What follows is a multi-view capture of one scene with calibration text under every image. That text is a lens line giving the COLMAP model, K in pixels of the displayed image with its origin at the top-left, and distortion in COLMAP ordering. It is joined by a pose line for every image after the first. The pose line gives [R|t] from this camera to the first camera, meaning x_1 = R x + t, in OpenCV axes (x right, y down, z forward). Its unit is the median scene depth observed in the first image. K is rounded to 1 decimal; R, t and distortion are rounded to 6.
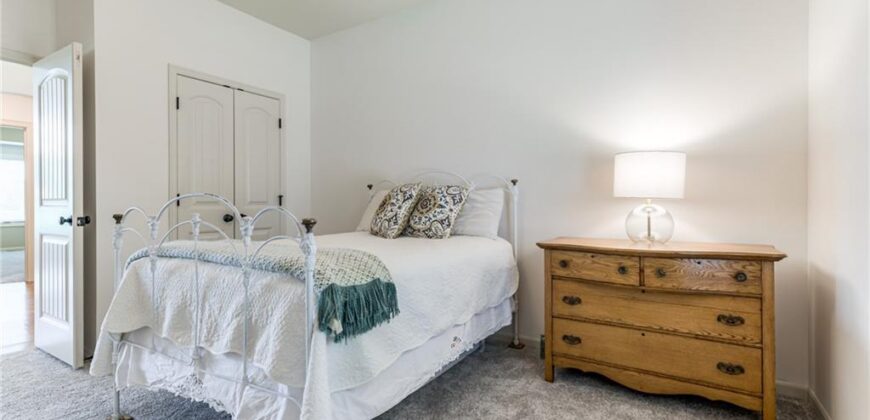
lens RADIAL K [[404.0, 0, 436.0], [0, 404.0, 206.6], [0, 0, 1]] dist [-0.001853, 0.000659]
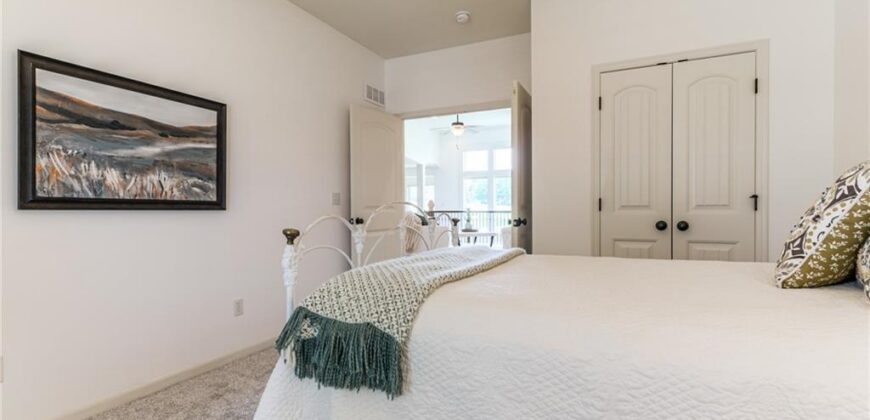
lens RADIAL K [[404.0, 0, 437.7], [0, 404.0, 208.5], [0, 0, 1]] dist [-0.001853, 0.000659]
pose [[0.108678, 0.002272, -0.994074, 0.287411], [-0.000443, 0.999997, 0.002237, -0.008910], [0.994077, 0.000198, 0.108679, 0.546931]]
